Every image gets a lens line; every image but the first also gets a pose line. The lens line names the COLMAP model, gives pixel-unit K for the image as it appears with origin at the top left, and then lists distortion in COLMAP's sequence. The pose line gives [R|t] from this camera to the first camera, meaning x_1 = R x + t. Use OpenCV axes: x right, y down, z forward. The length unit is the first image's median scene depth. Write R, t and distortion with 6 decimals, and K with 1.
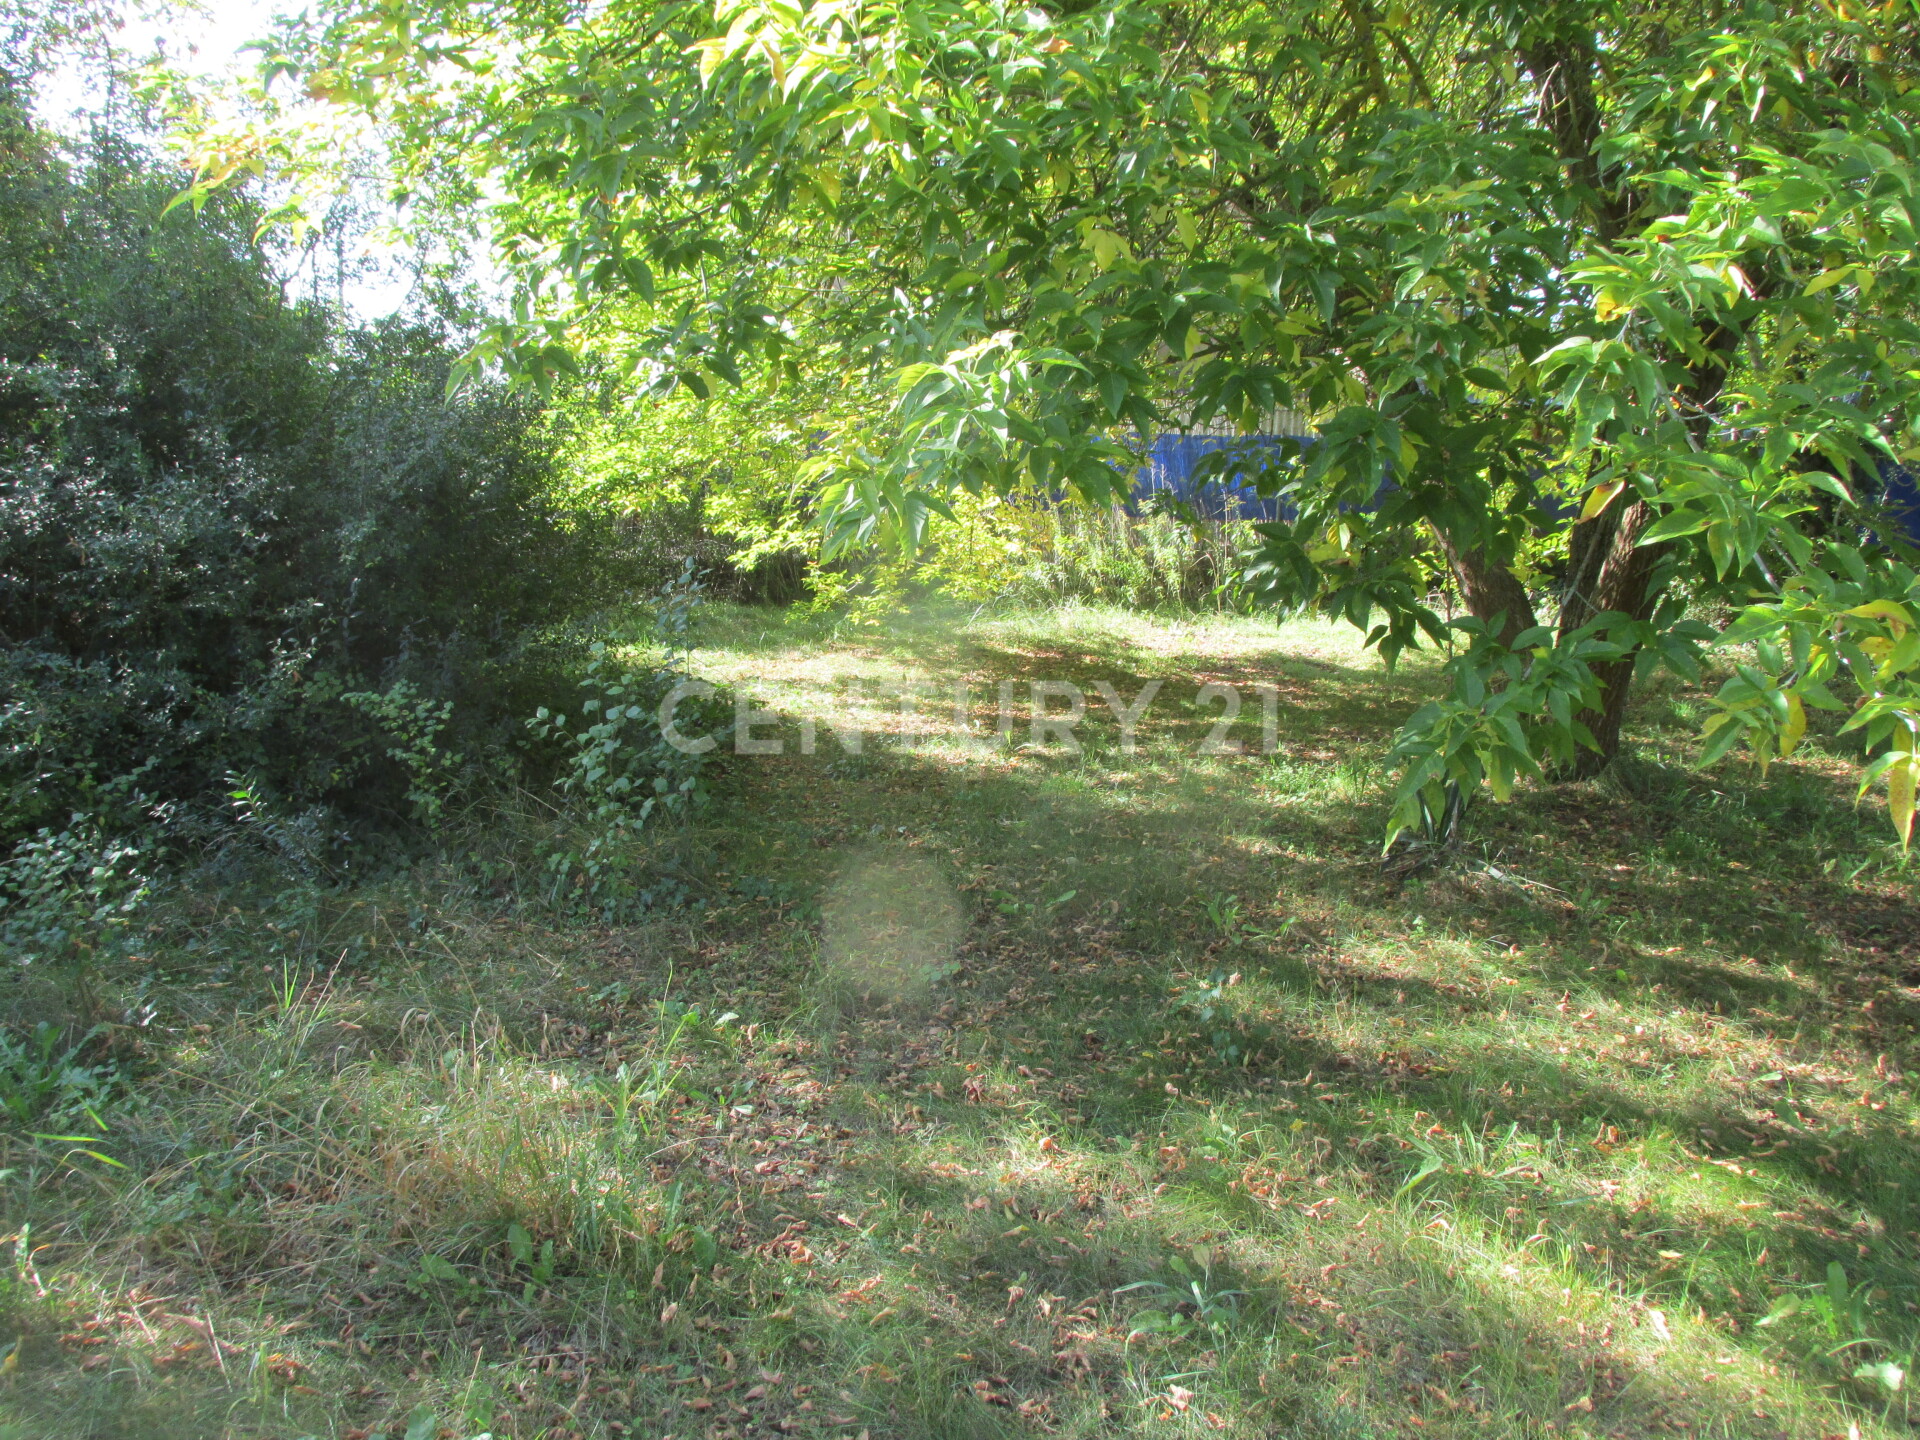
lens RADIAL K [[1566.8, 0, 962.6], [0, 1566.8, 713.9], [0, 0, 1]] dist [-0.044149, 0.012762]
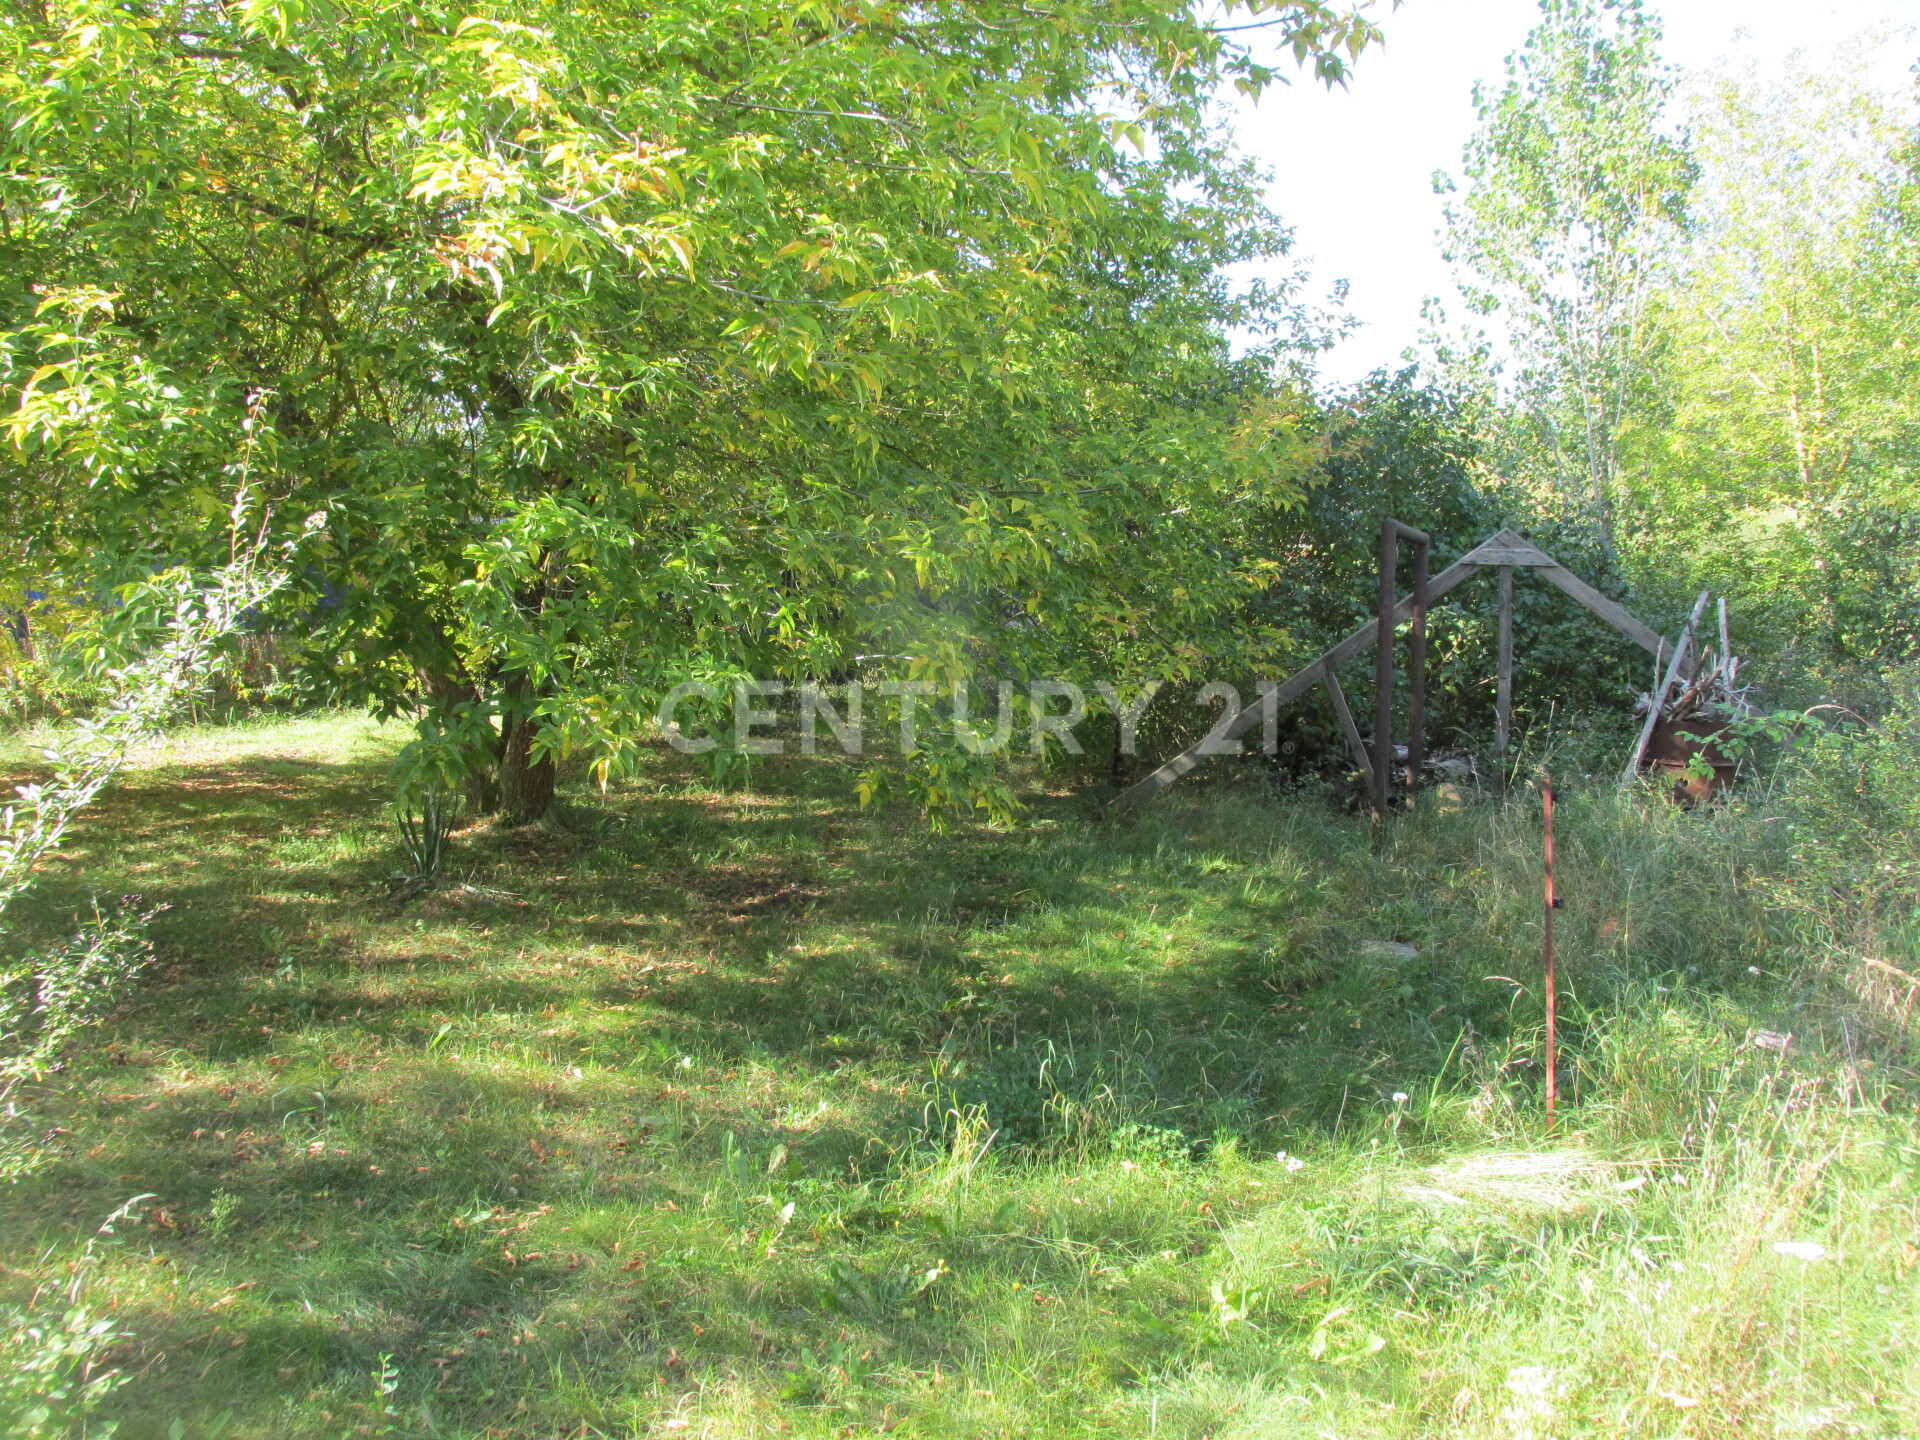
lens RADIAL K [[1566.8, 0, 962.6], [0, 1566.8, 713.9], [0, 0, 1]] dist [-0.044149, 0.012762]
pose [[0.798180, -0.072359, 0.598058, -0.126121], [0.109803, 0.993605, -0.026329, 0.032431], [-0.592328, 0.086684, 0.801020, -0.381508]]
